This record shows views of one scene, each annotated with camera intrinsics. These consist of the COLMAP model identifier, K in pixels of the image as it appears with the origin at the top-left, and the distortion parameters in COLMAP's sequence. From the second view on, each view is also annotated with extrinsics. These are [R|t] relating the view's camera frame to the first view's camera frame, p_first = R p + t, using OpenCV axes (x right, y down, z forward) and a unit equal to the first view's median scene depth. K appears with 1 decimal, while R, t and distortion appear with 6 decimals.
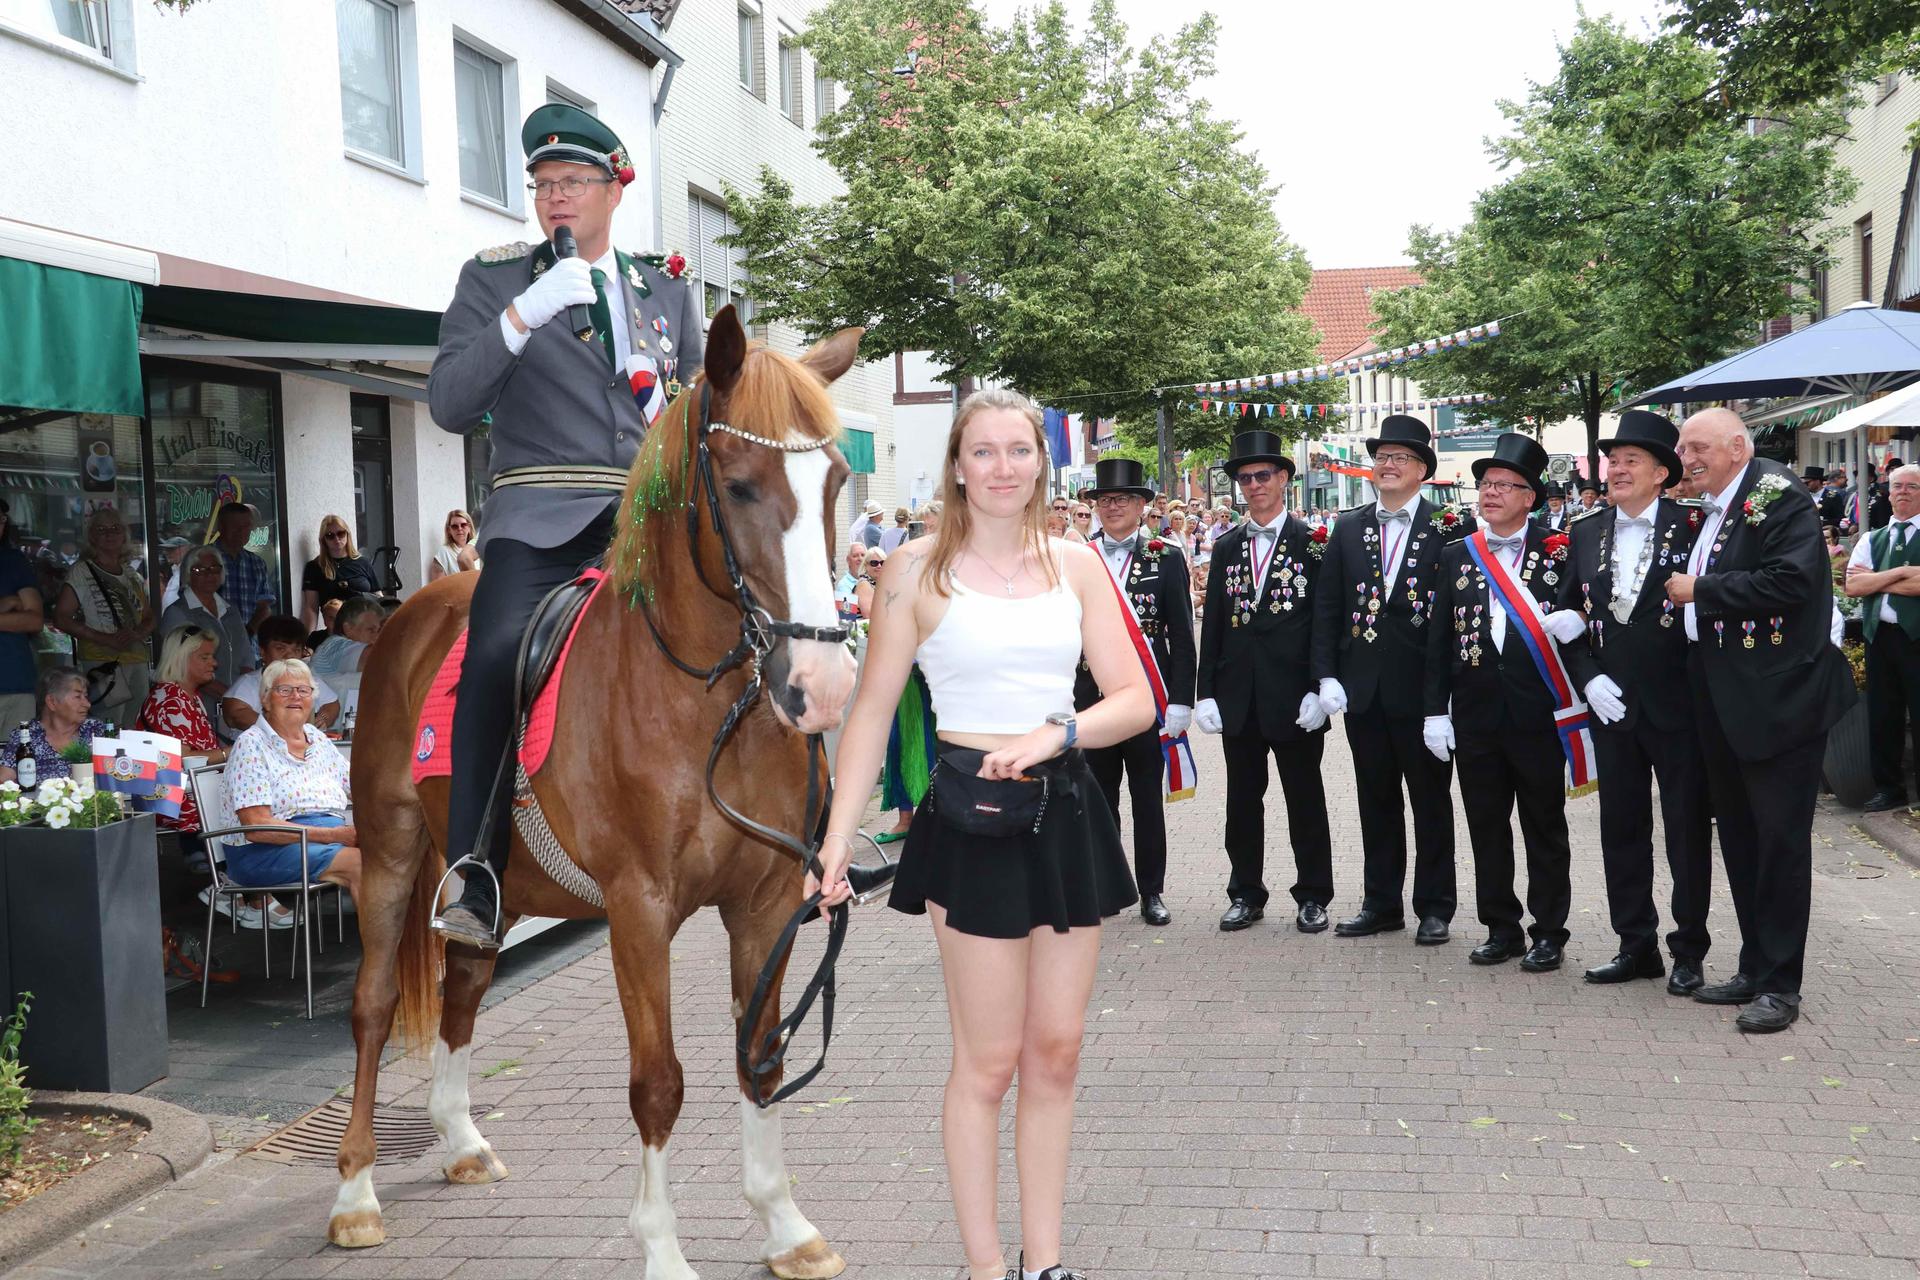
lens RADIAL K [[2250.2, 0, 912.4], [0, 2250.2, 607.1], [0, 0, 1]] dist [-0.033326, 0.000000]
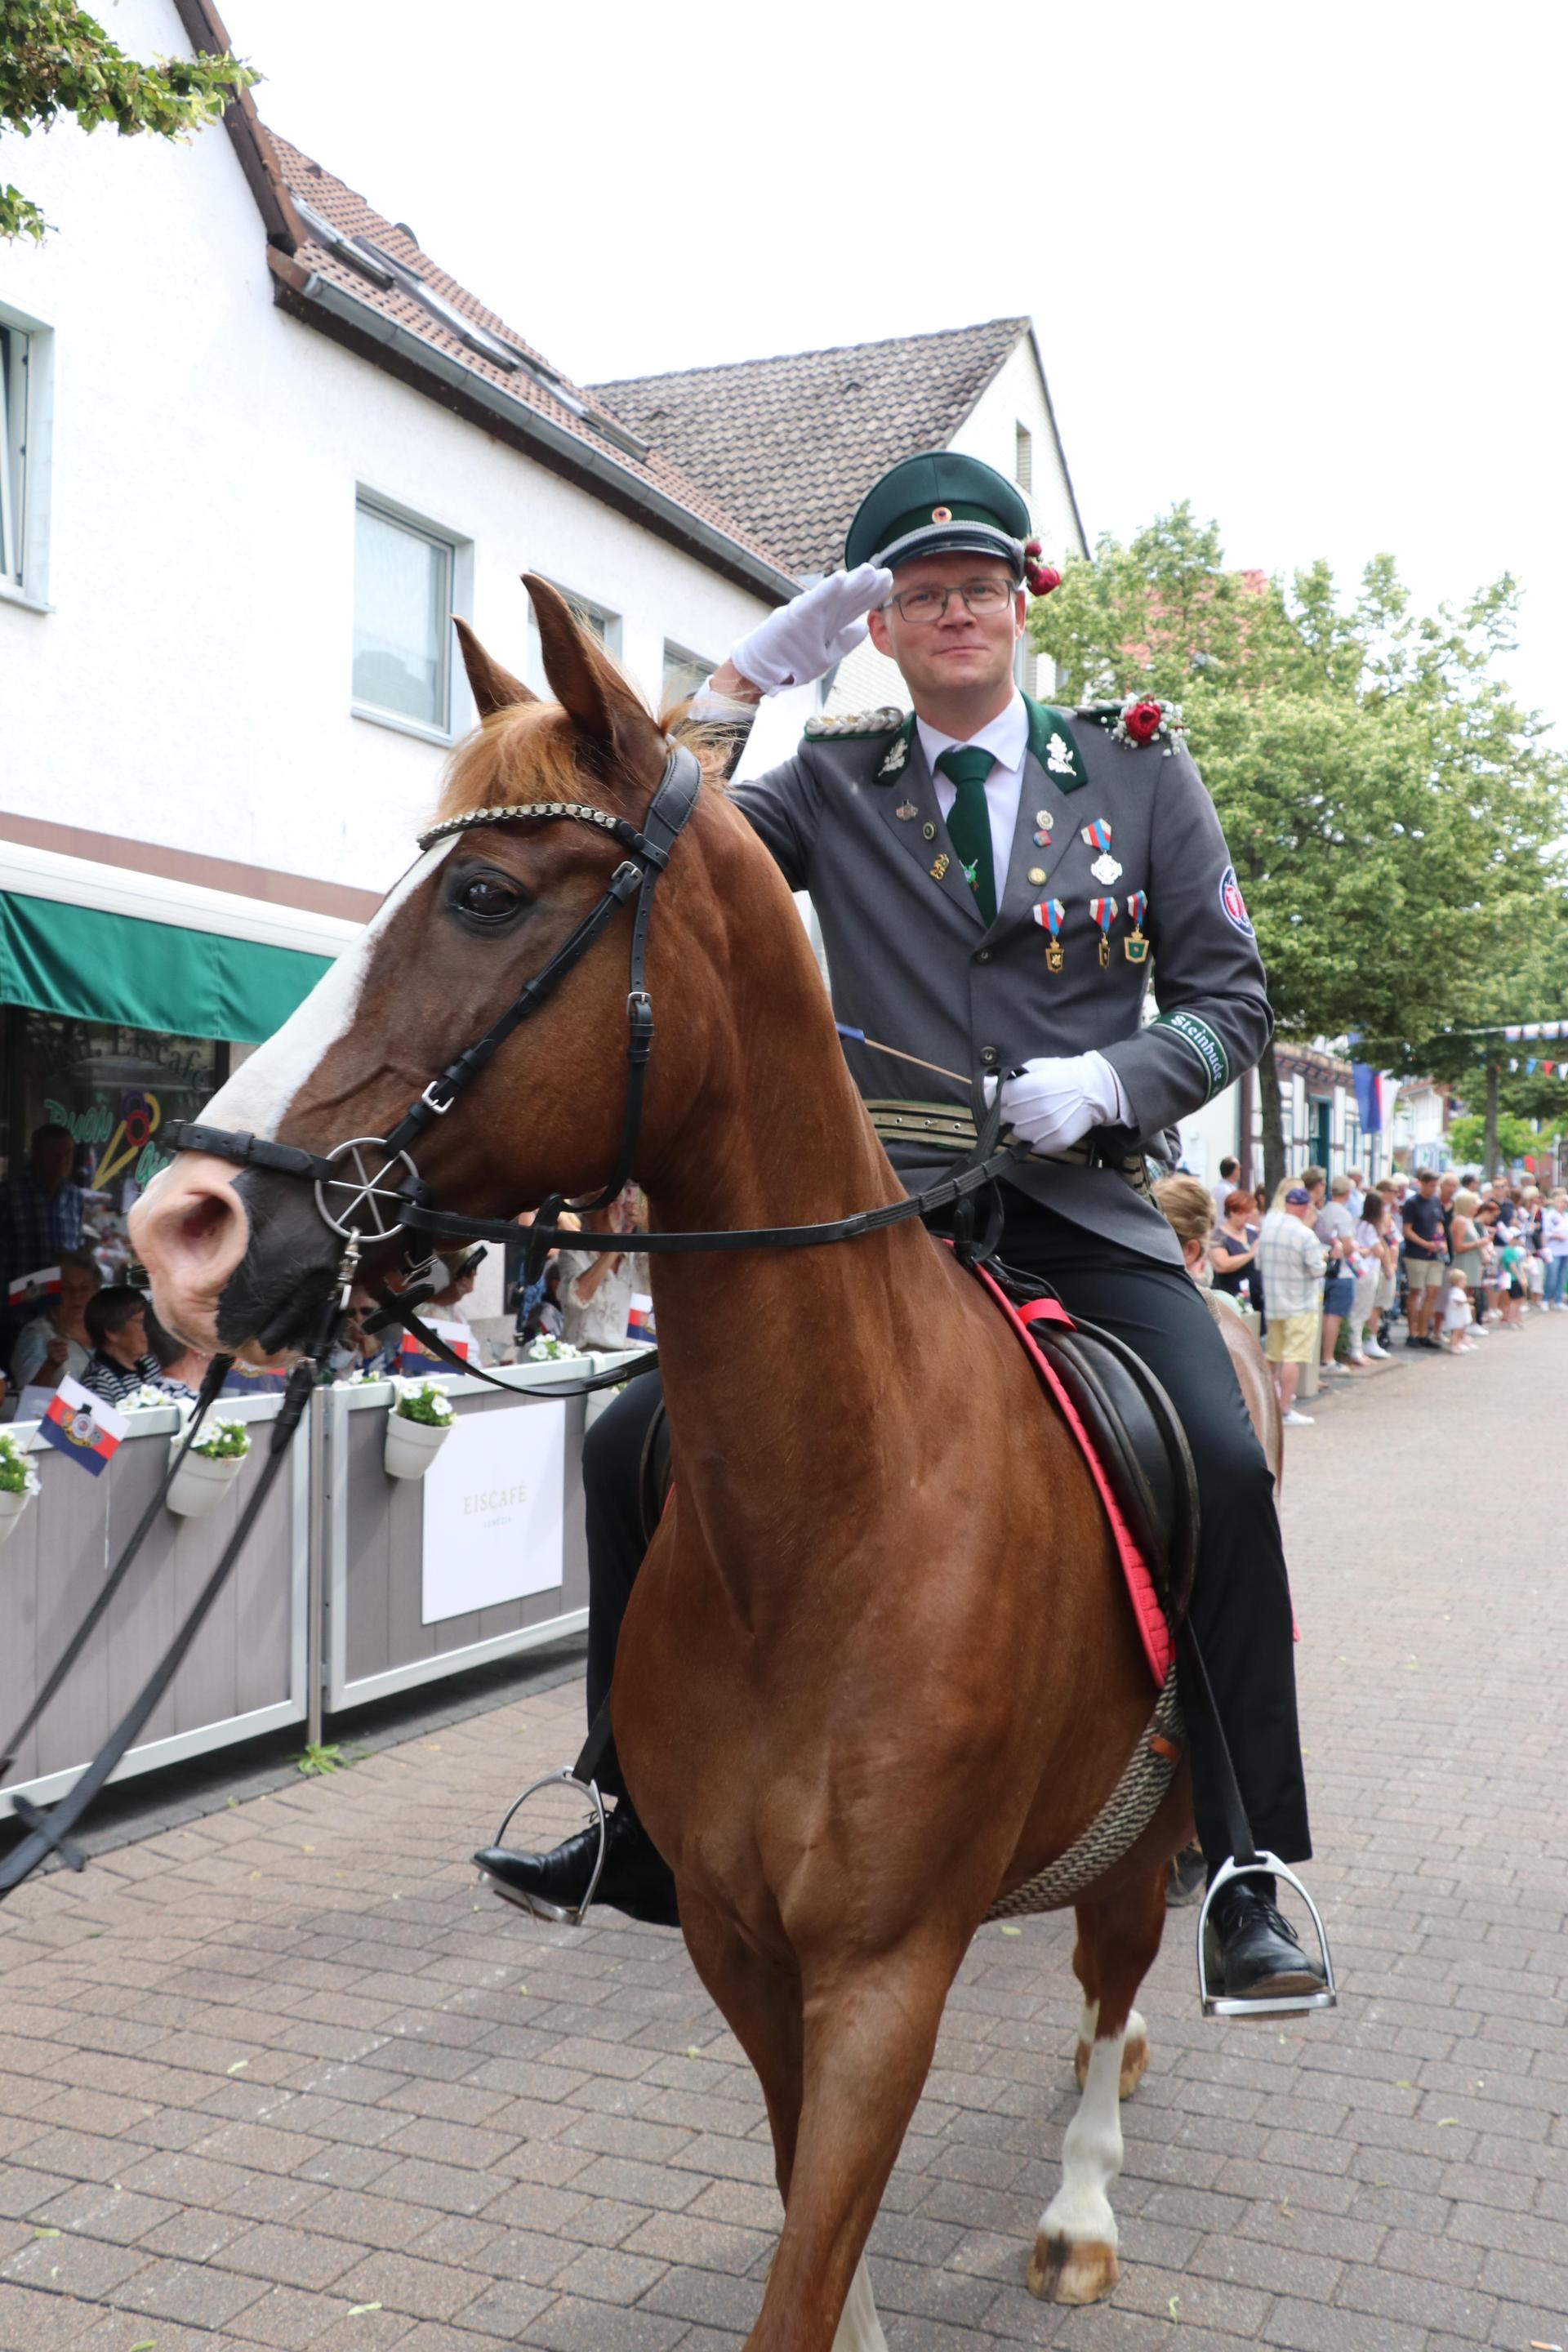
lens RADIAL K [[2322.4, 0, 785.3], [0, 2322.4, 1171.4], [0, 0, 1]] dist [-0.097212, 0.000000]
pose [[0.974408, 0.044125, -0.220415, 0.142134], [-0.052824, 0.998034, -0.033726, -0.021883], [0.218494, 0.044506, 0.974823, 0.325593]]
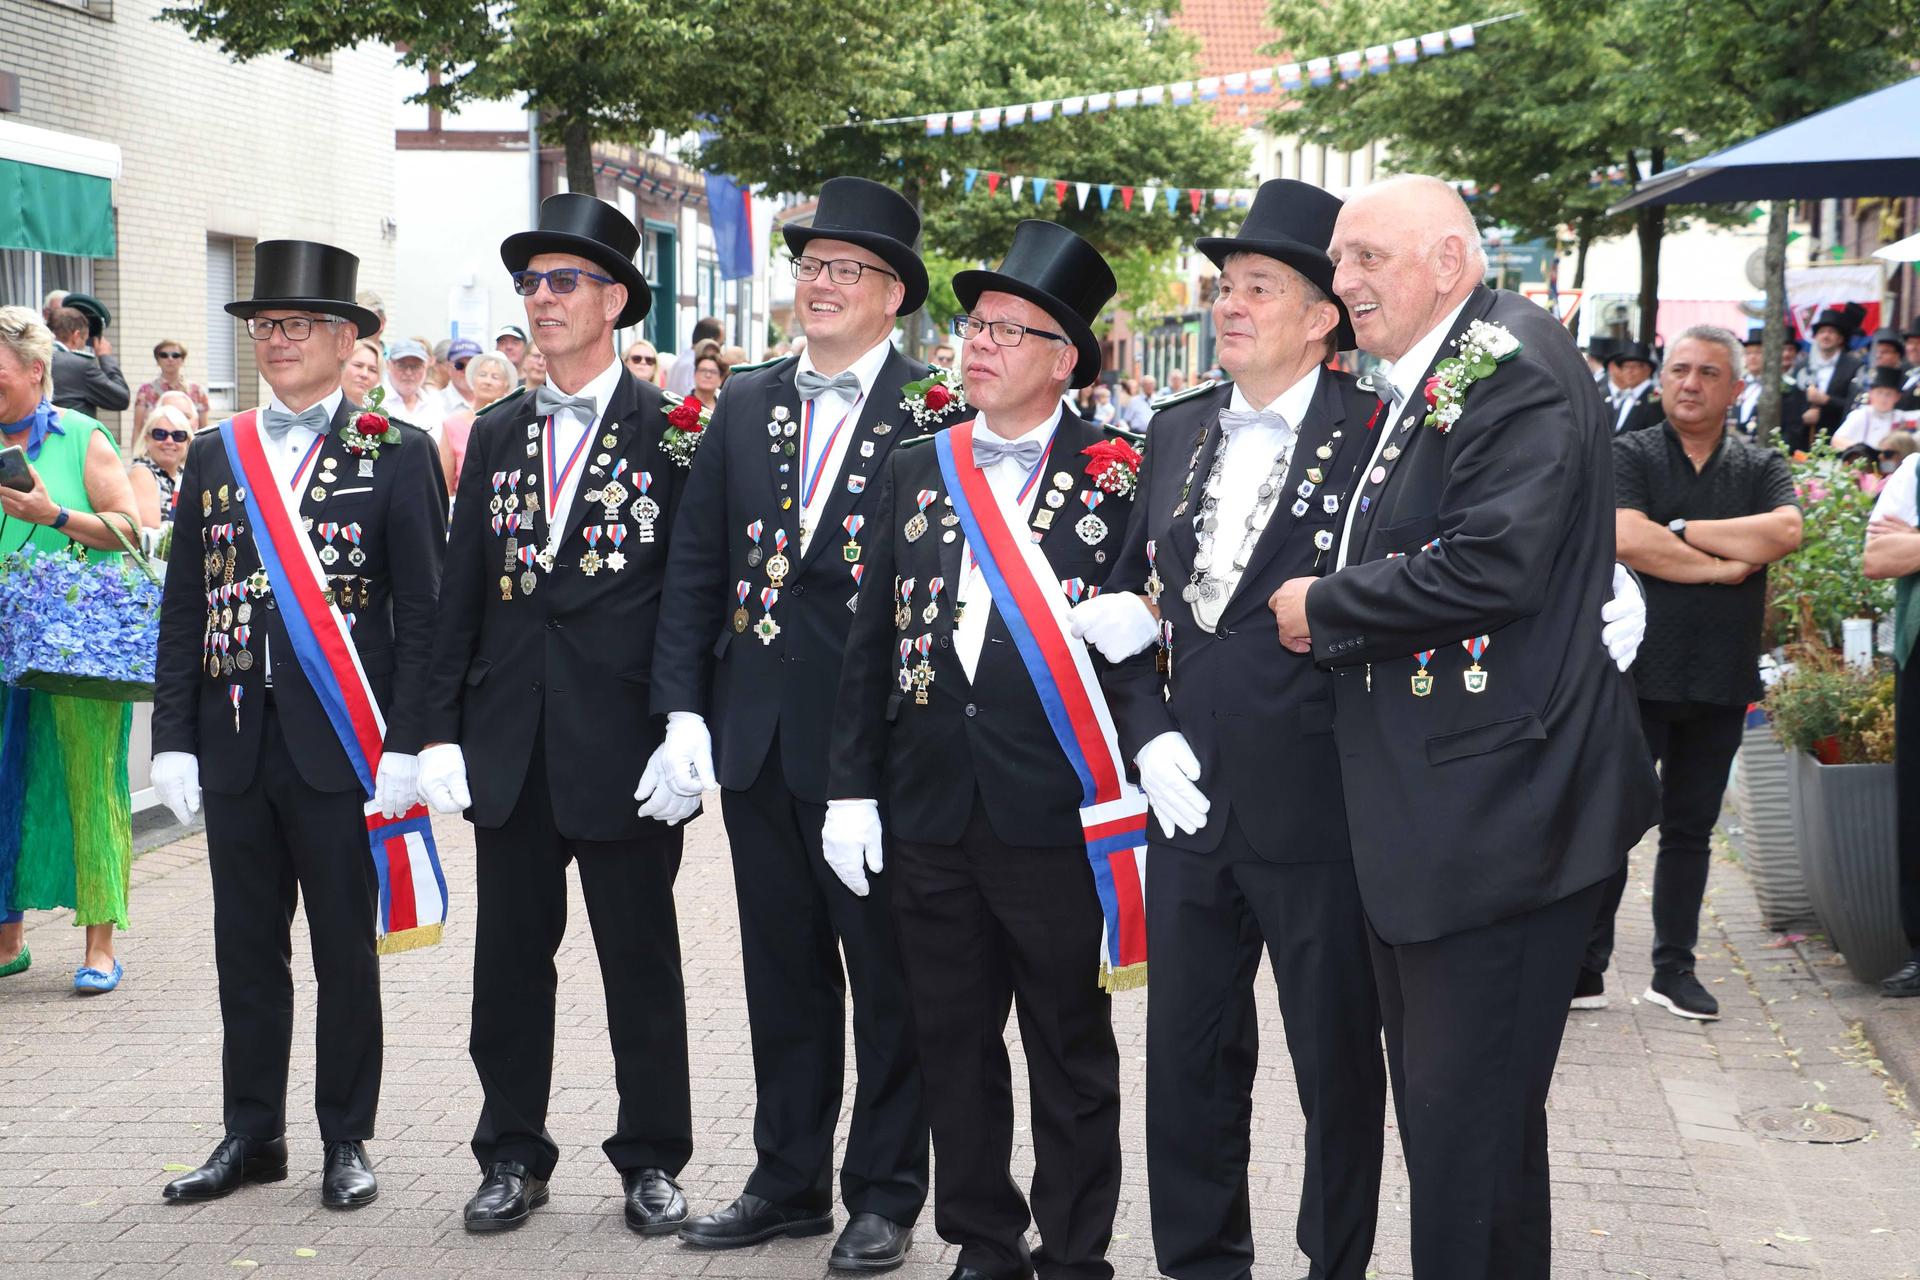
lens RADIAL K [[3764.0, 0, 958.9], [0, 3764.0, 635.2], [0, 0, 1]] dist [0.268346, 0.000000]
pose [[0.995497, 0.037486, 0.087066, 0.140201], [-0.040170, 0.998764, 0.029275, -0.009281], [-0.085860, -0.032640, 0.995772, 0.150326]]
